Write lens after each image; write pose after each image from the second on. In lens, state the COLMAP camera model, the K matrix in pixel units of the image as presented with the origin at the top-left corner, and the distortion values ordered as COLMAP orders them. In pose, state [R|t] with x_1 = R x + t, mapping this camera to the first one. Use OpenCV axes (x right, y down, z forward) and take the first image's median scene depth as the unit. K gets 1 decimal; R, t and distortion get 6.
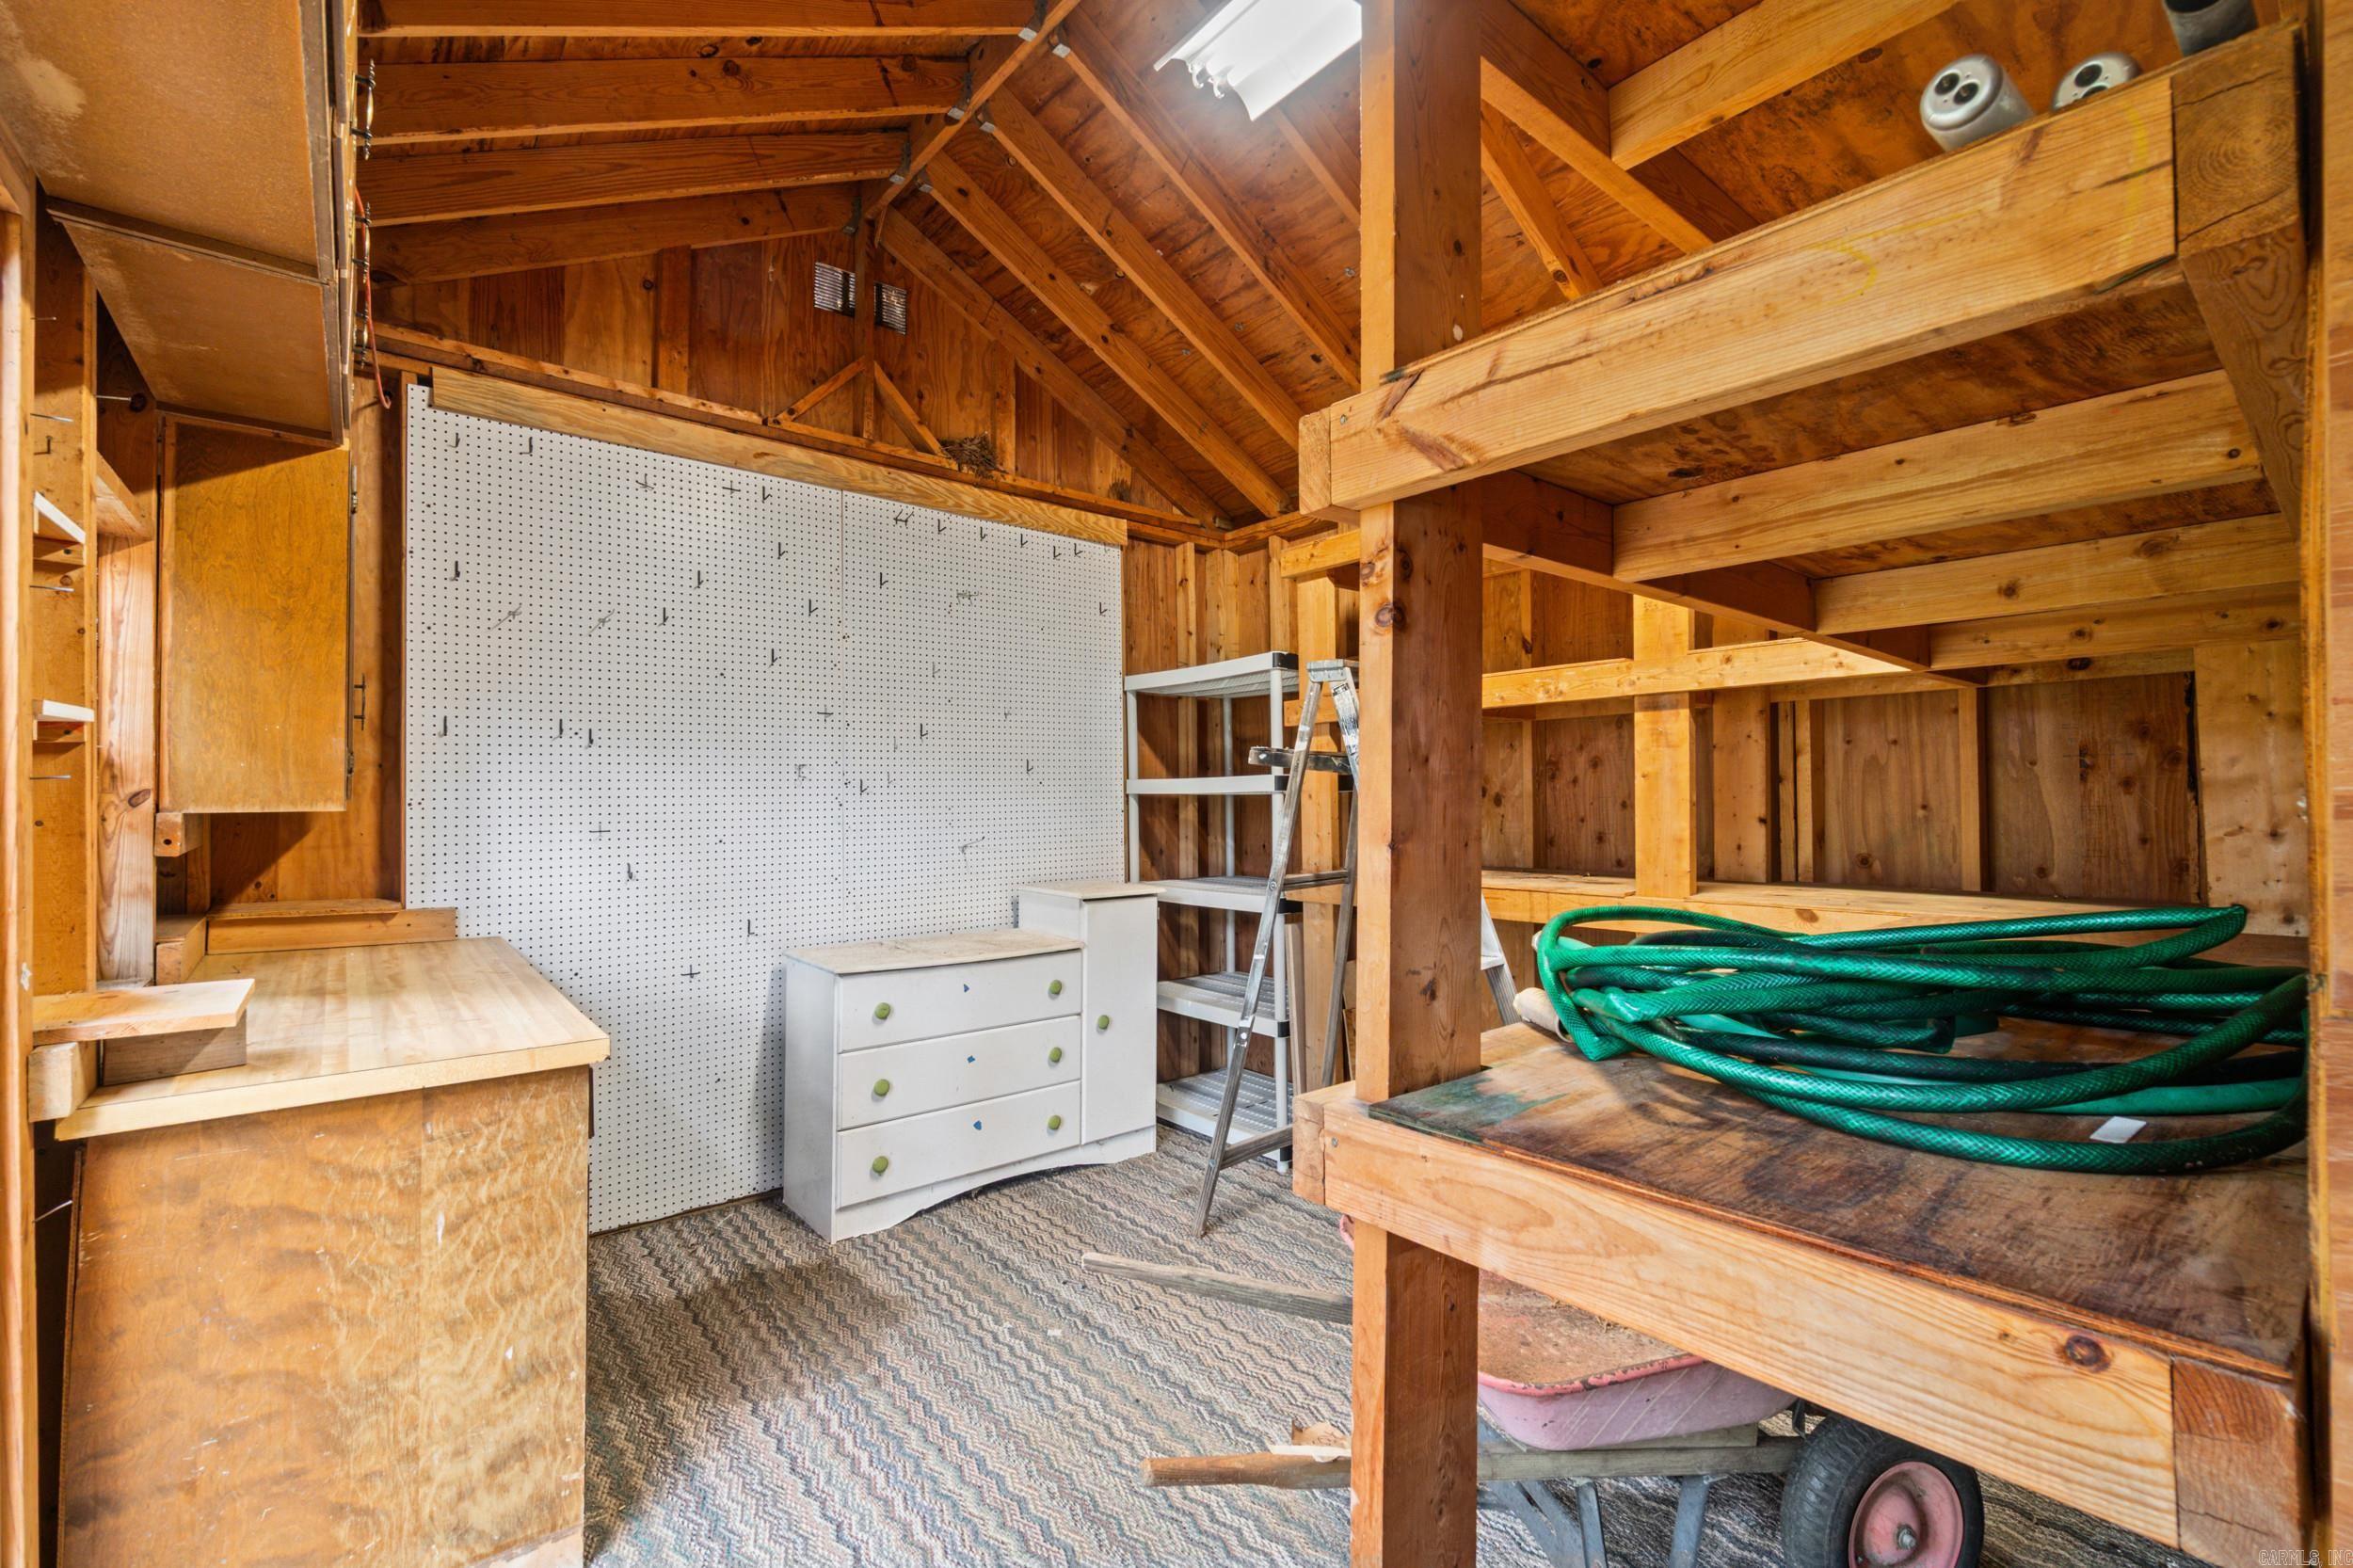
lens RADIAL K [[1022.0, 0, 1183.5], [0, 1022.0, 773.5], [0, 0, 1]] dist [0.000922, 0.000129]
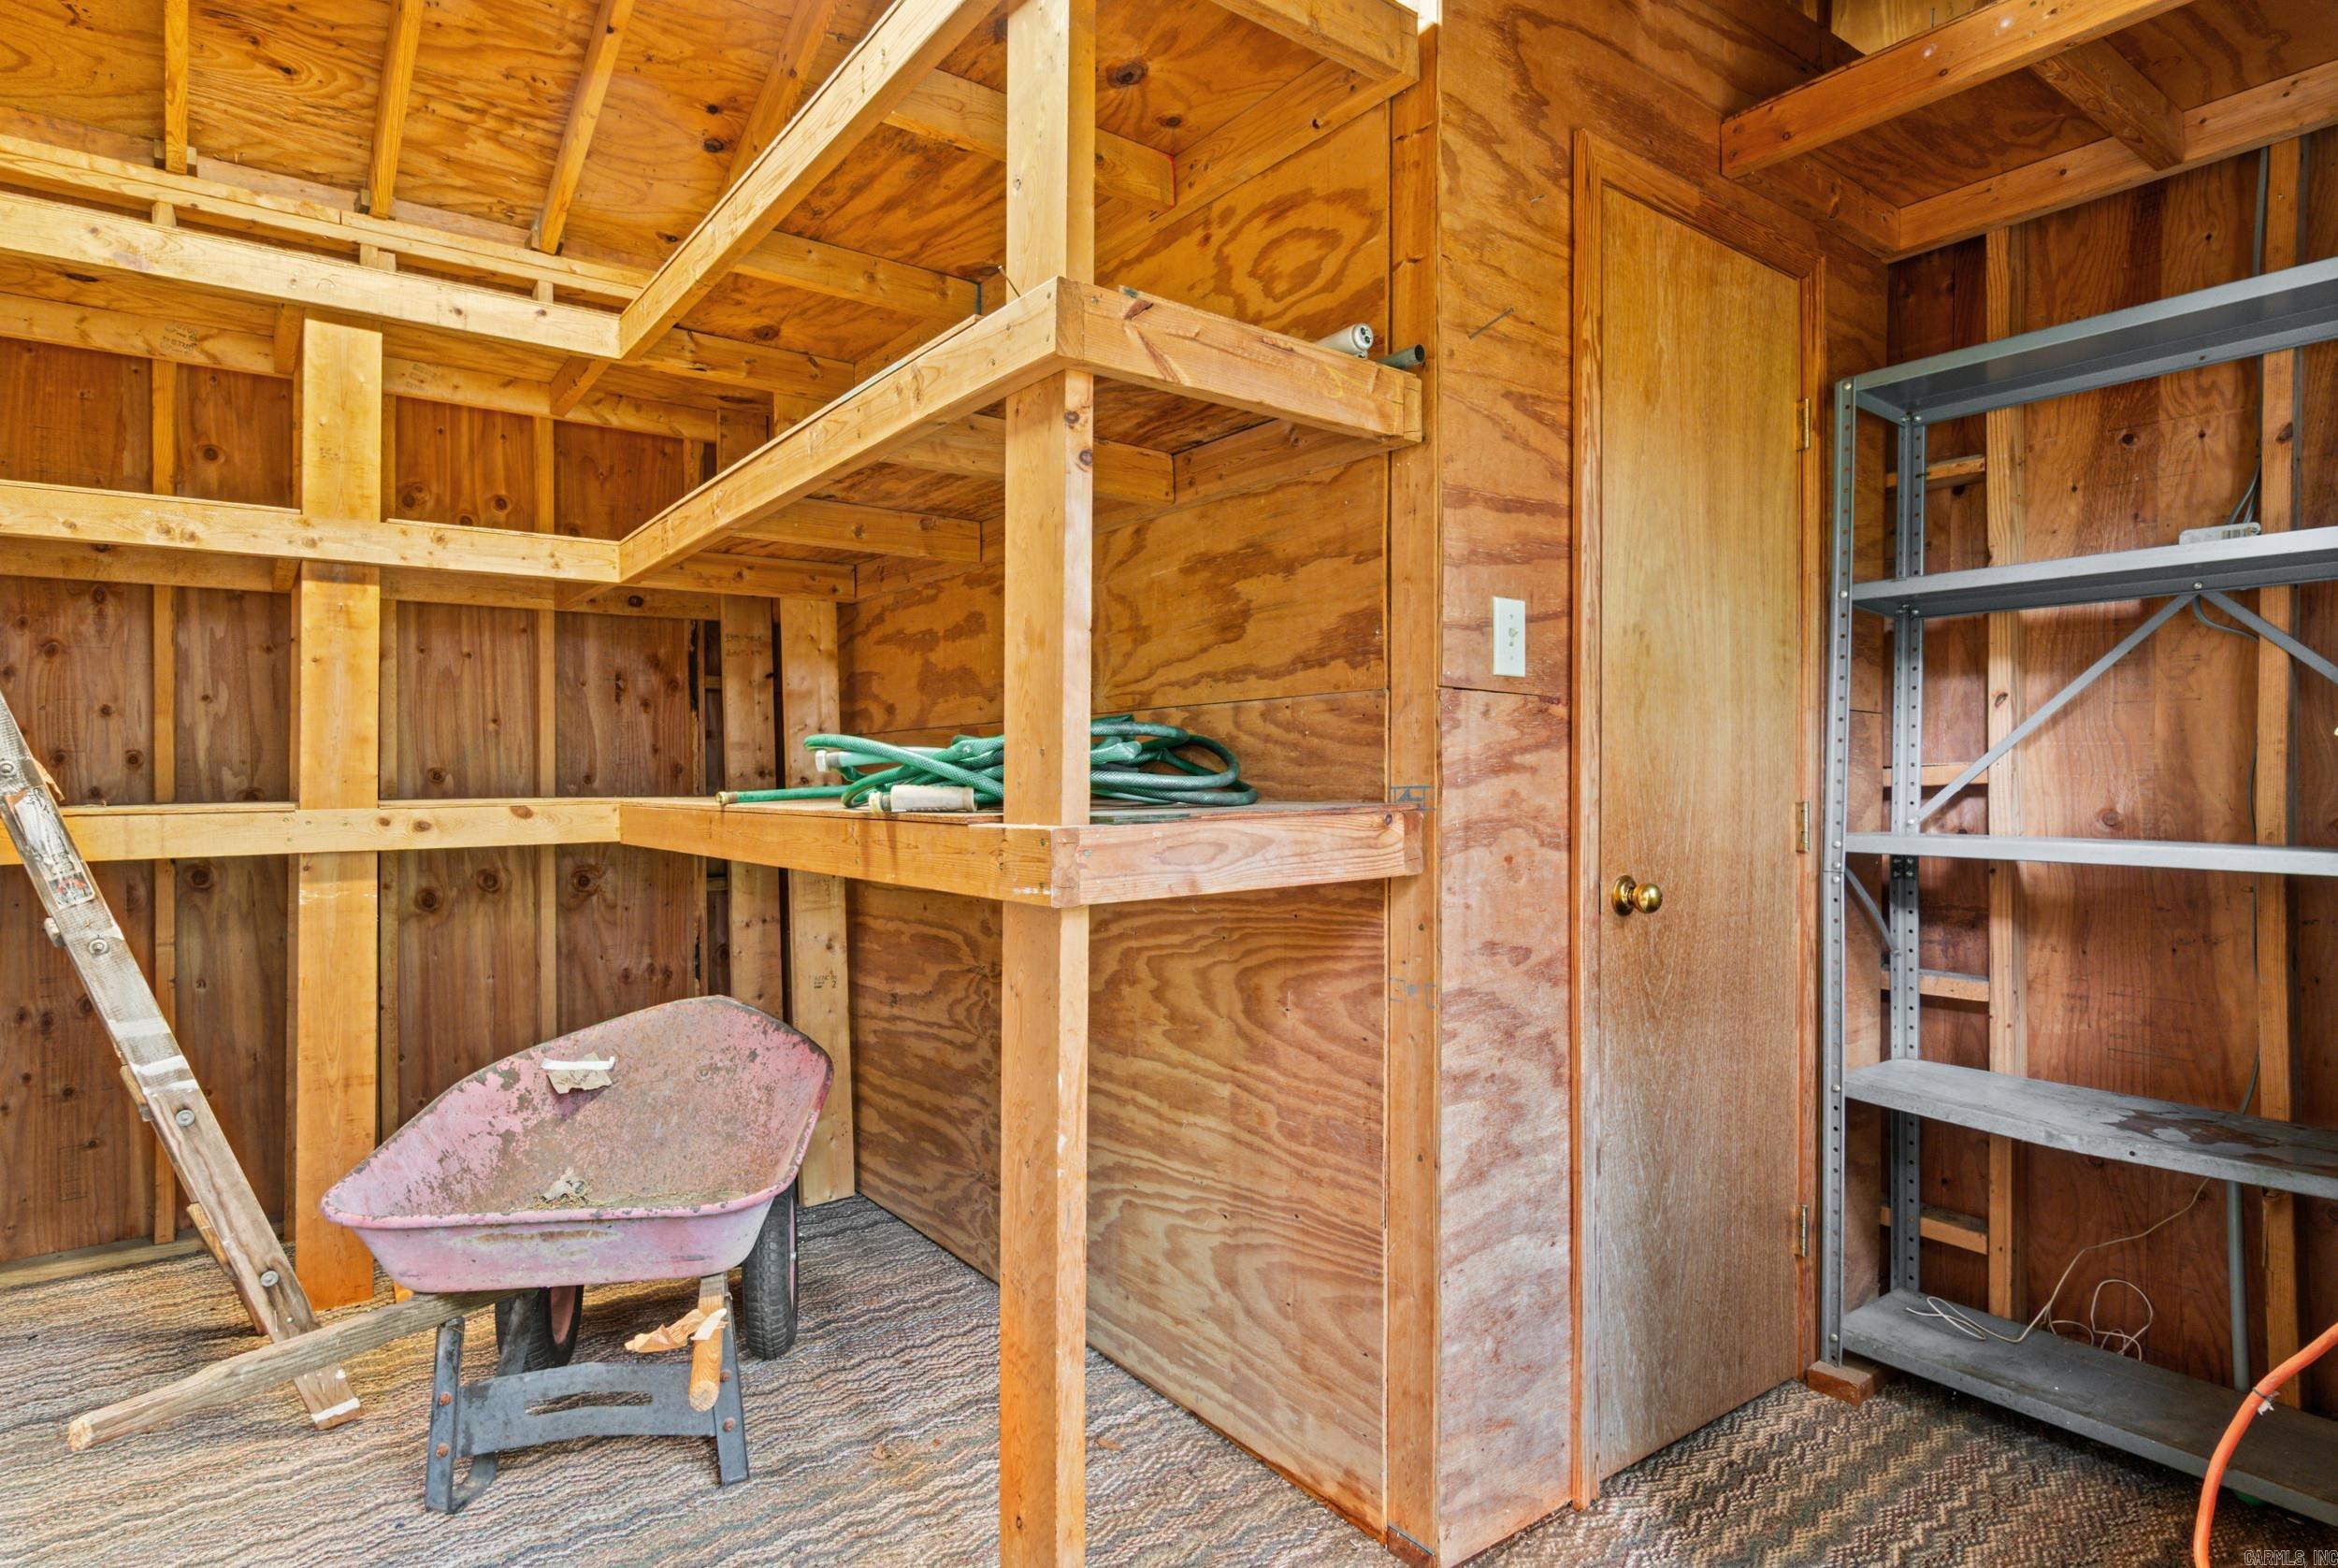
lens RADIAL K [[1175.1, 0, 1173.9], [0, 1175.1, 792.2], [0, 0, 1]] dist [-0.013440, -0.000167]
pose [[0.067097, -0.009938, 0.997697, -0.439025], [-0.016500, 0.999803, 0.011068, 0.086832], [-0.997610, -0.017204, 0.066919, 0.256808]]
